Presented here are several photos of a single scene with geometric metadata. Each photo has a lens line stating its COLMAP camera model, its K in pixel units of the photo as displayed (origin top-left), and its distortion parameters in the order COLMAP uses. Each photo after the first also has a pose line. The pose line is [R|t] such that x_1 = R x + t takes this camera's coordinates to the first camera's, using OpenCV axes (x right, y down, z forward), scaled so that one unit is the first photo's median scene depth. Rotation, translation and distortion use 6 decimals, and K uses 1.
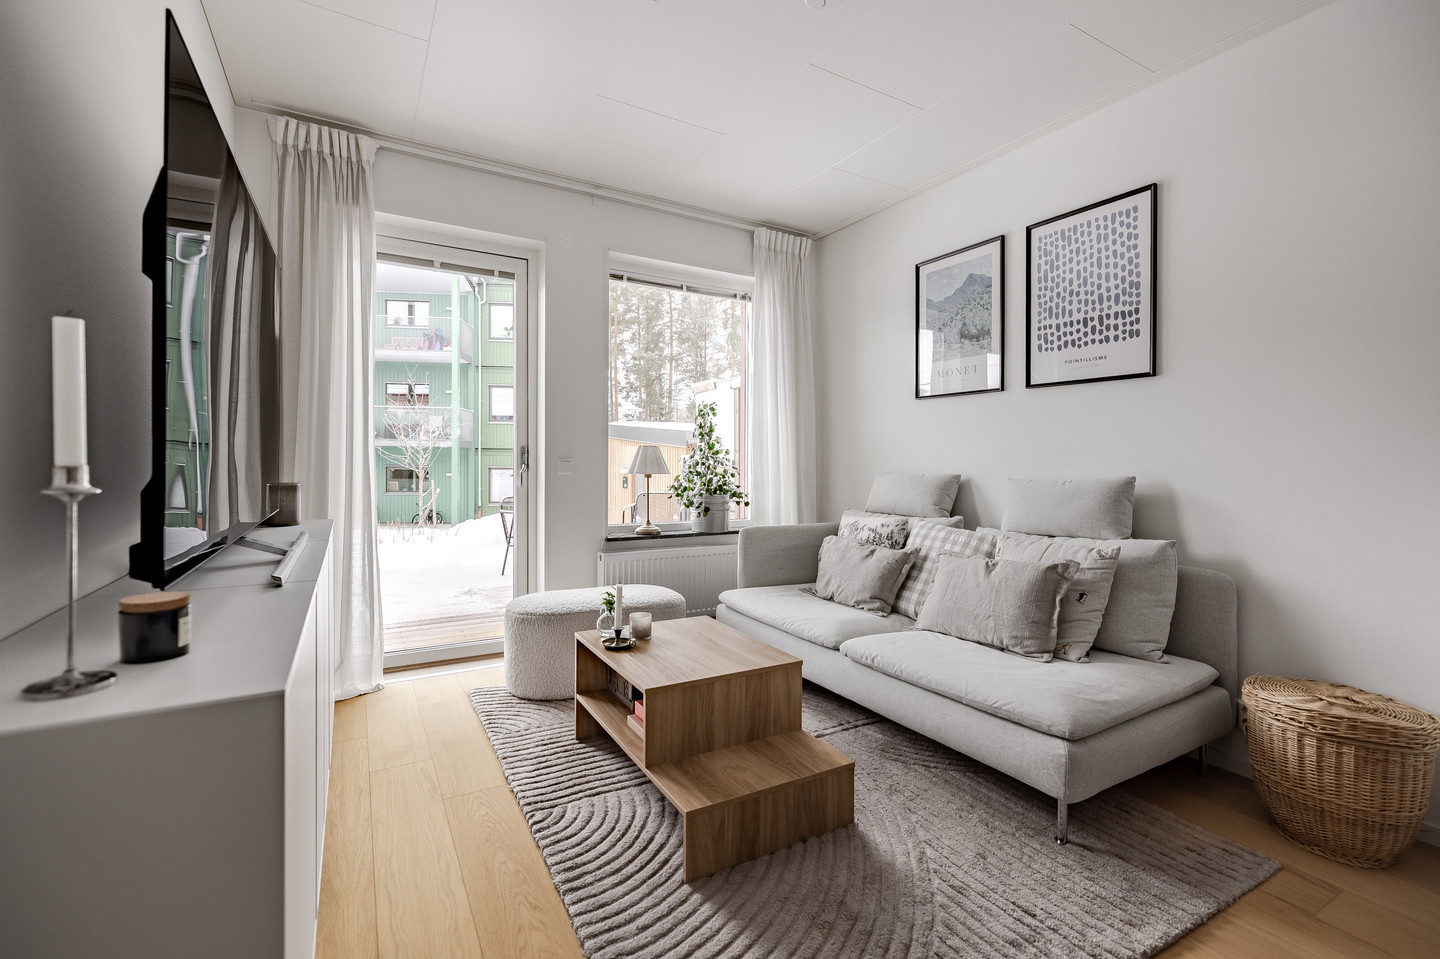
lens RADIAL K [[627.0, 0, 721.3], [0, 627.0, 471.1], [0, 0, 1]] dist [0.009466, -0.001366]
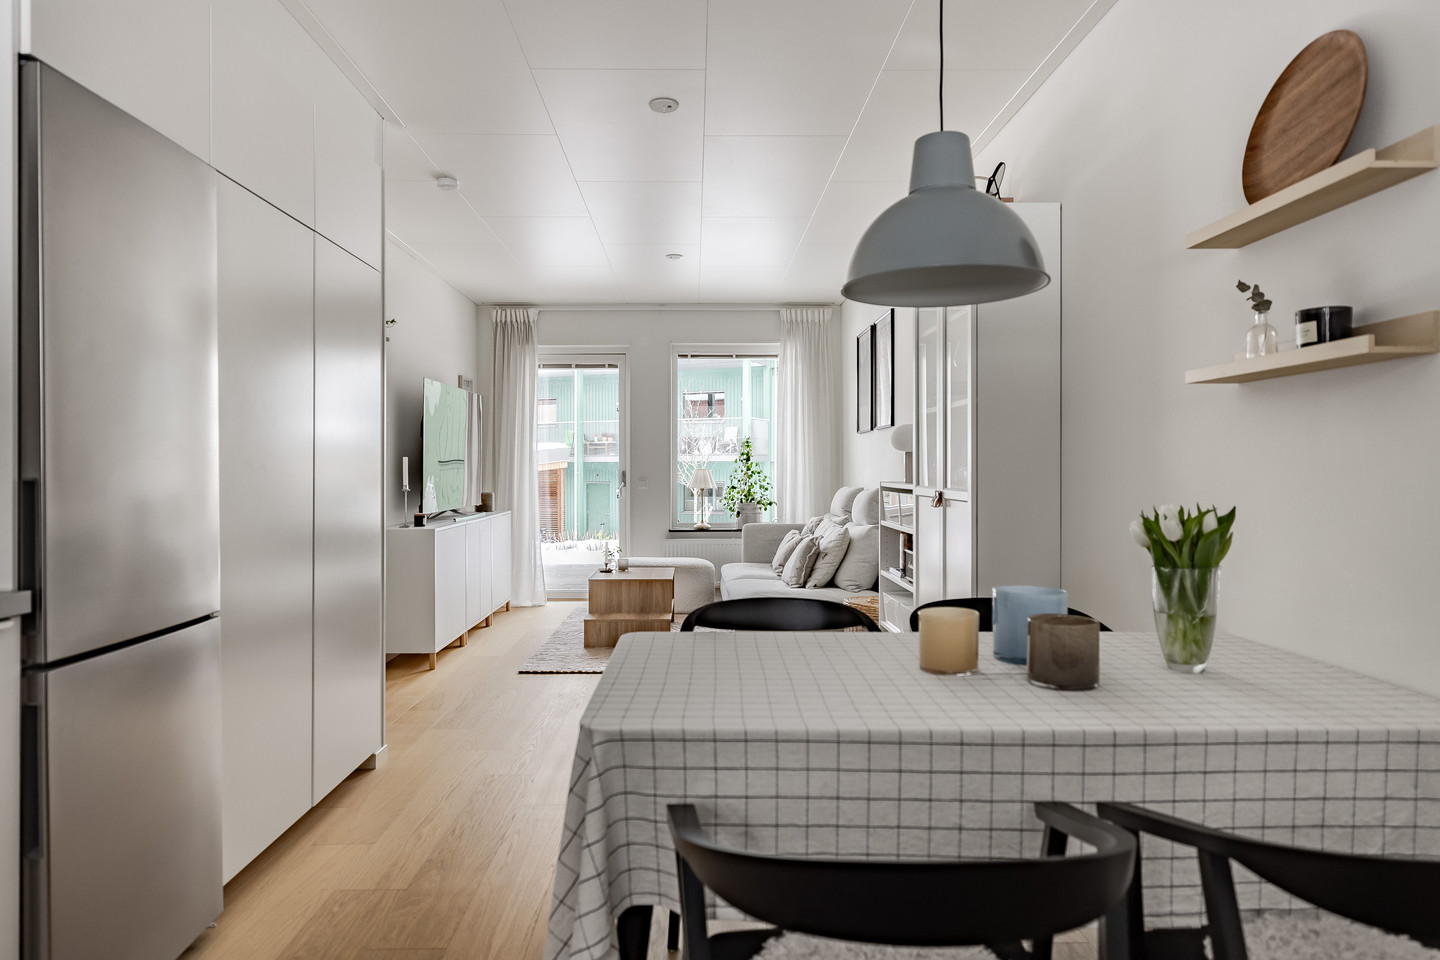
lens RADIAL K [[920.2, 0, 727.8], [0, 920.2, 475.2], [0, 0, 1]] dist [0.008566, -0.001128]
pose [[0.876331, -0.009962, -0.481607, 1.184324], [0.003324, 0.999887, -0.014635, 0.007401], [0.481699, 0.011224, 0.876265, -1.046696]]
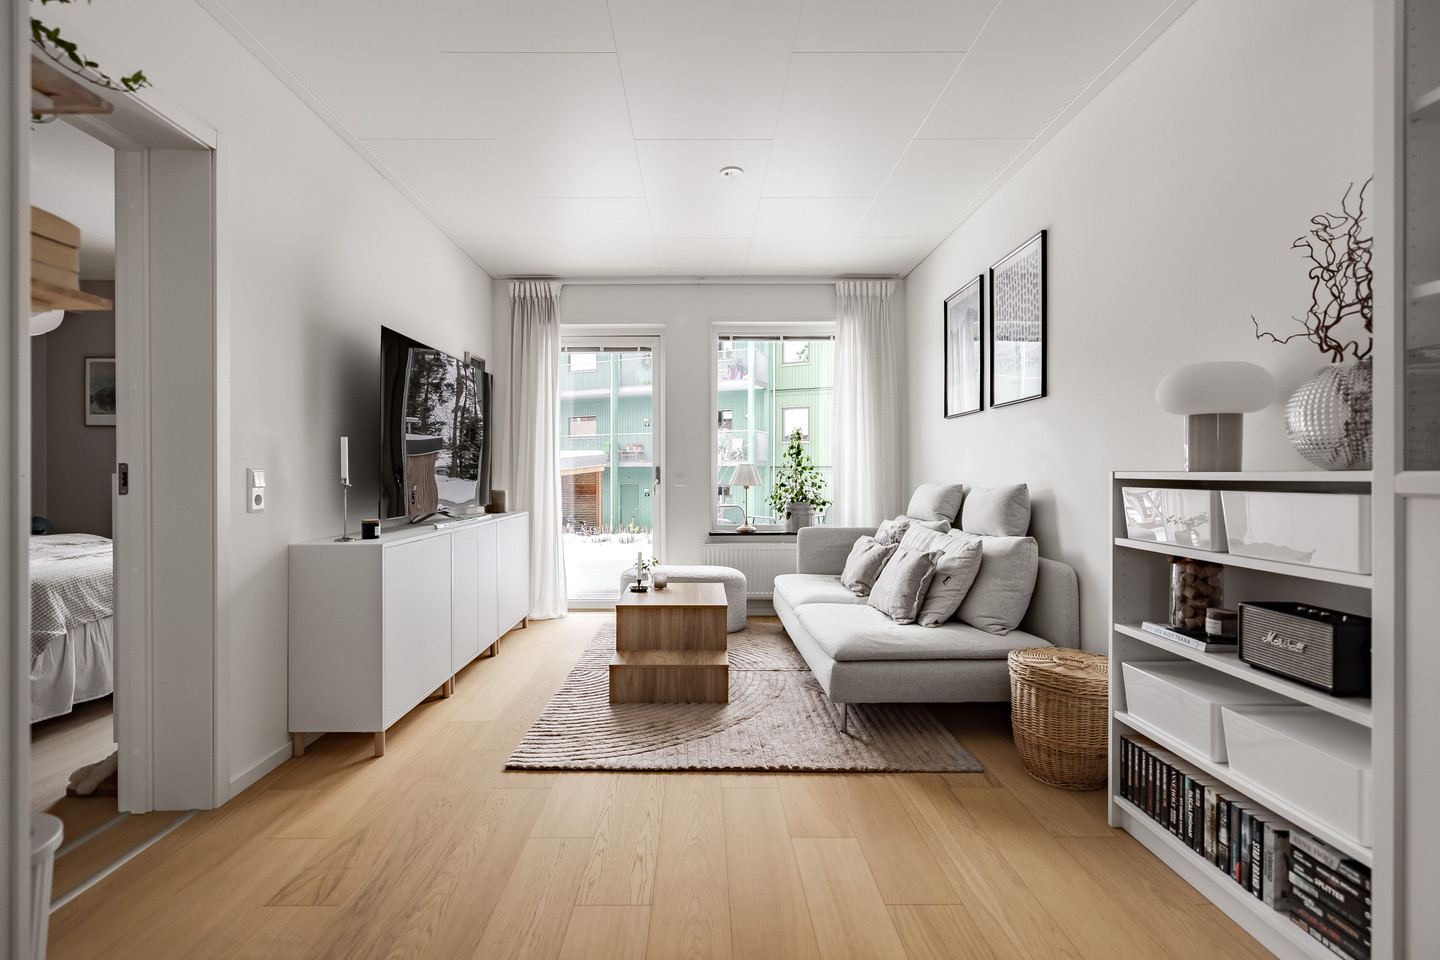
lens RADIAL K [[669.4, 0, 715.6], [0, 669.4, 482.8], [0, 0, 1]] dist [0.002421, 0.000193]
pose [[0.870162, -0.006744, -0.492720, 0.624275], [0.002291, 0.999951, -0.009641, 0.013978], [0.492760, 0.007260, 0.870135, -0.295802]]
